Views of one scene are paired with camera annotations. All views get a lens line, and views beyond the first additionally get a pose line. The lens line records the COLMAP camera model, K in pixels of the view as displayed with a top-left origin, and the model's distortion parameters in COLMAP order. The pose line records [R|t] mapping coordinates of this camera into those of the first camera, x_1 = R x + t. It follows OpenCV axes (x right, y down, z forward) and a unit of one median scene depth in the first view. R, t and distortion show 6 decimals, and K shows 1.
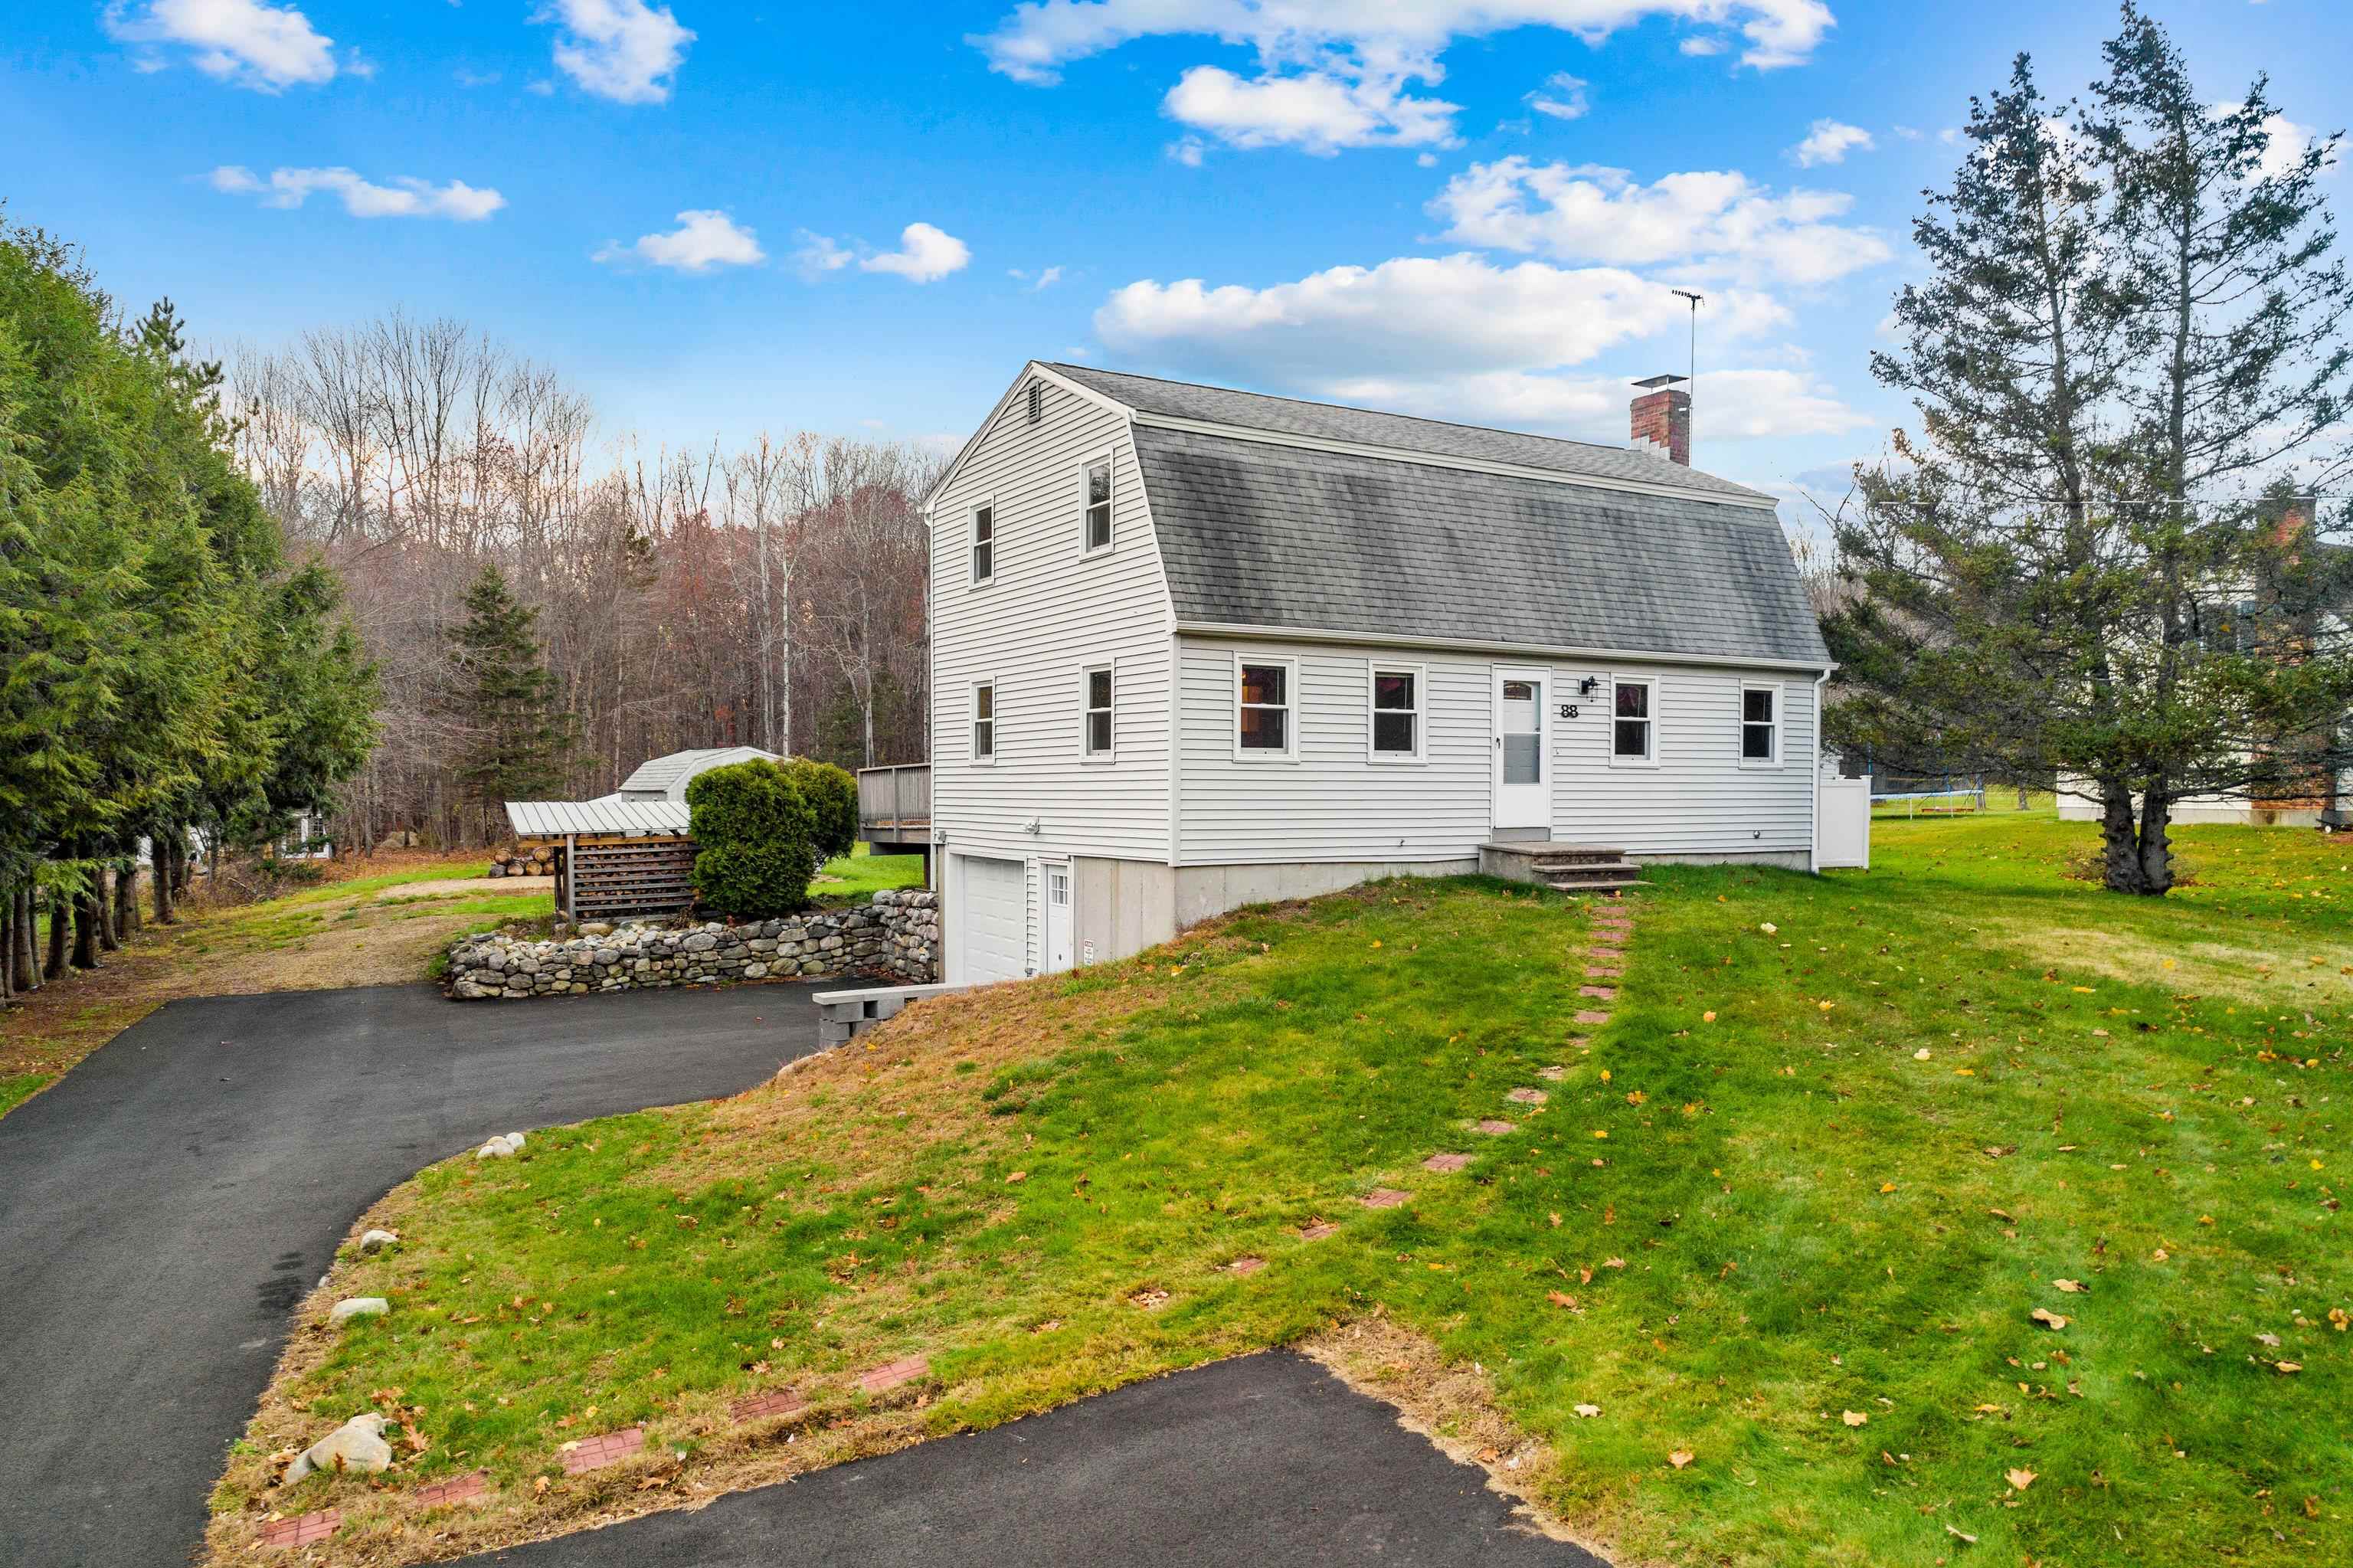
lens RADIAL K [[1617.6, 0, 1233.0], [0, 1617.6, 826.8], [0, 0, 1]] dist [0.002730, 0.003950]
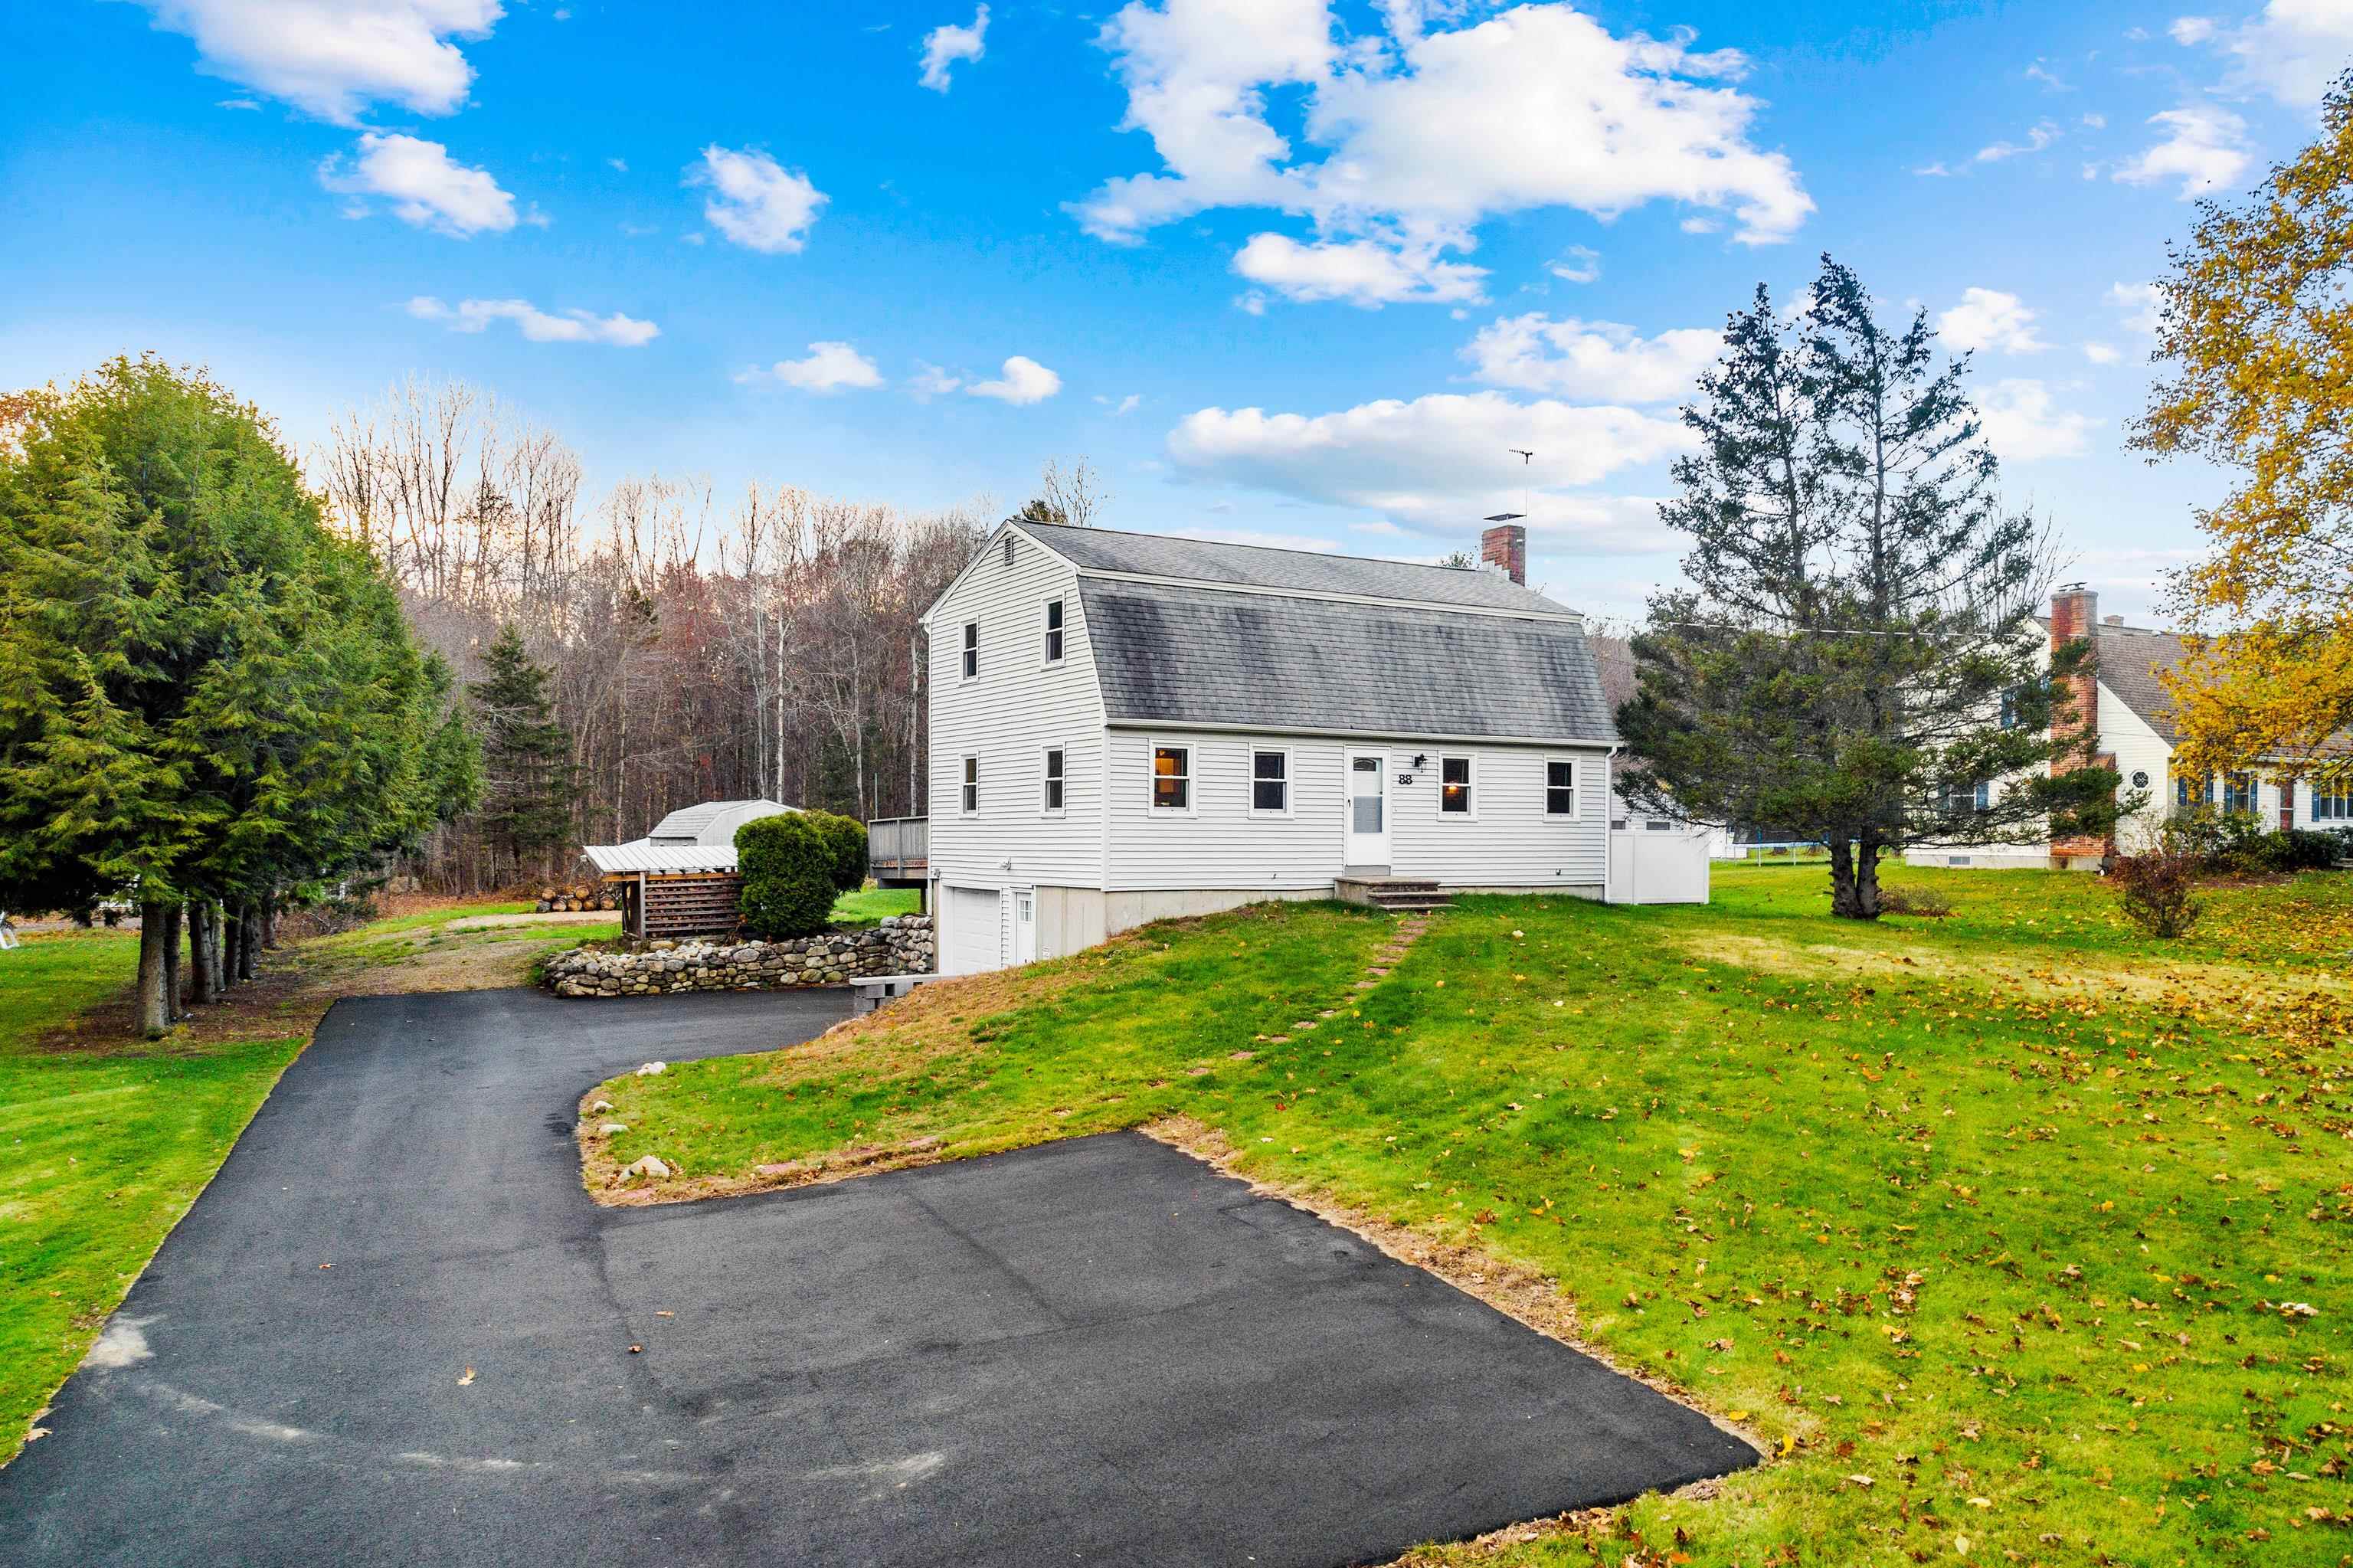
lens RADIAL K [[1722.7, 0, 1261.9], [0, 1722.7, 837.1], [0, 0, 1]] dist [0.006580, 0.001535]
pose [[0.999856, 0.002168, 0.016803, 0.065384], [-0.001767, 0.999713, -0.023871, 0.011371], [-0.016850, 0.023838, 0.999574, -0.440513]]
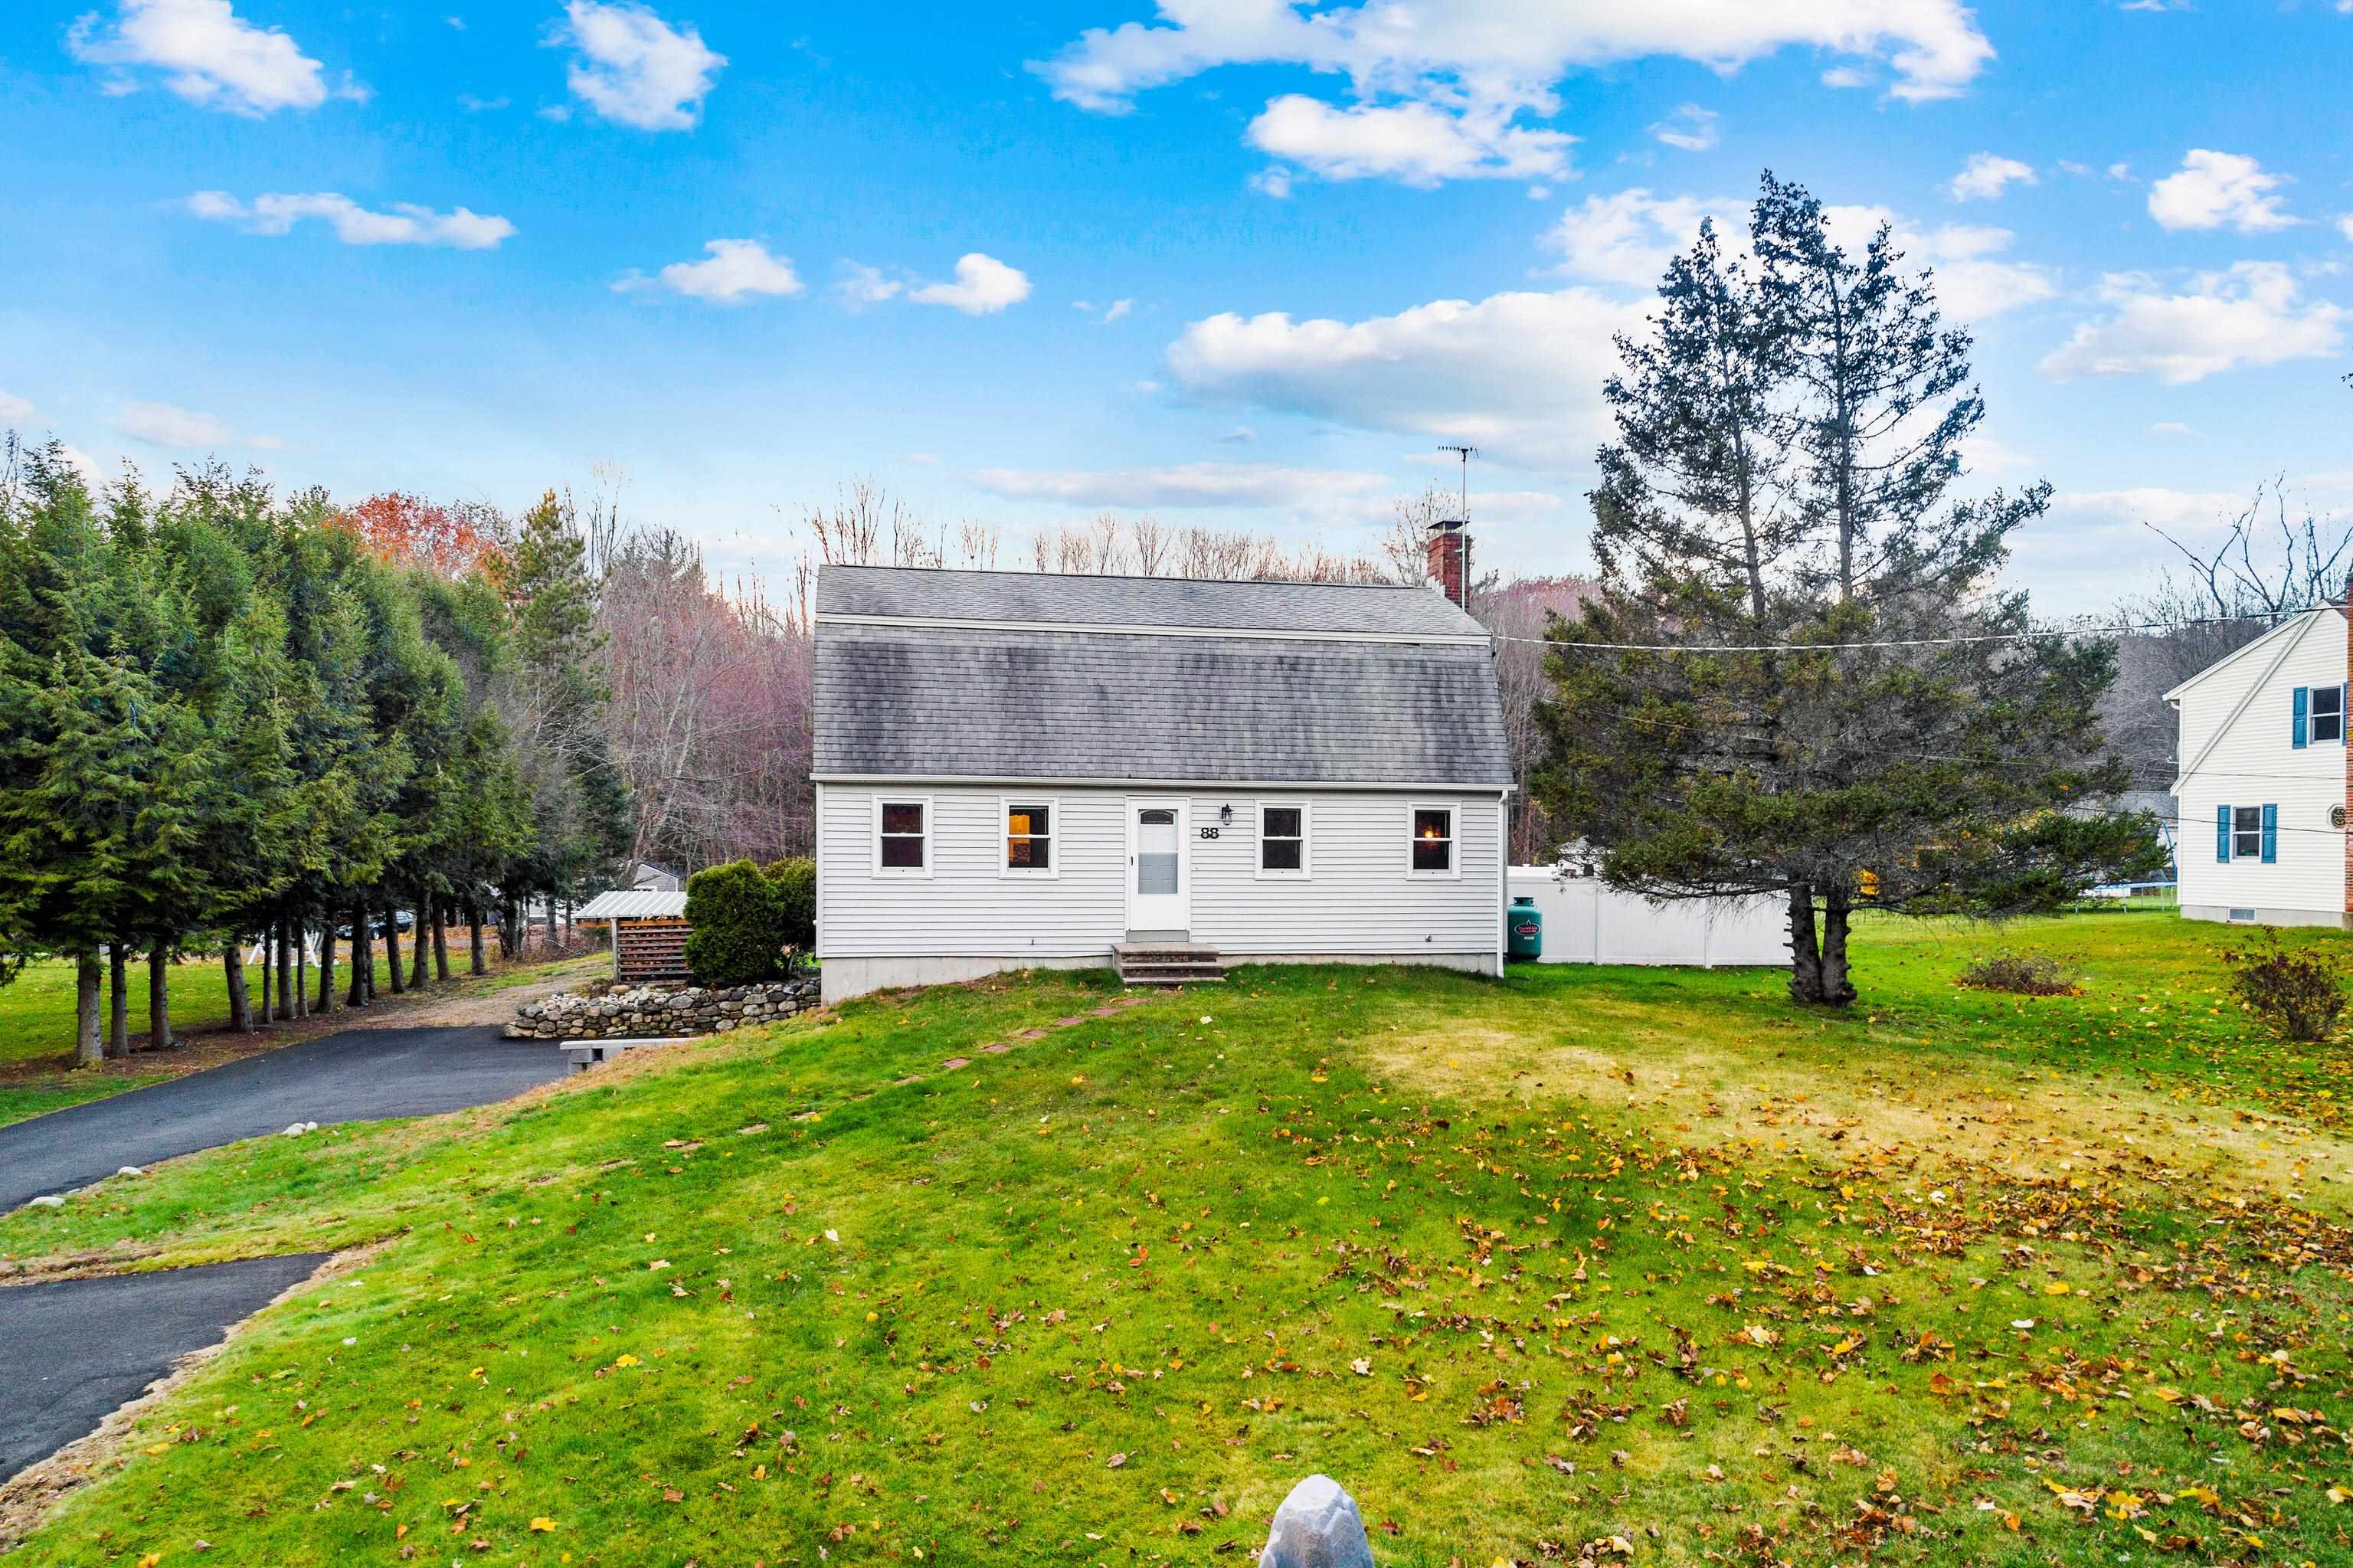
lens RADIAL K [[1672.4, 0, 1246.3], [0, 1672.4, 866.9], [0, 0, 1]] dist [0.000471, 0.004176]
pose [[0.944649, 0.007013, -0.328008, 0.649662], [-0.011577, 0.999861, -0.011966, -0.032714], [0.327878, 0.015101, 0.944599, -0.158119]]
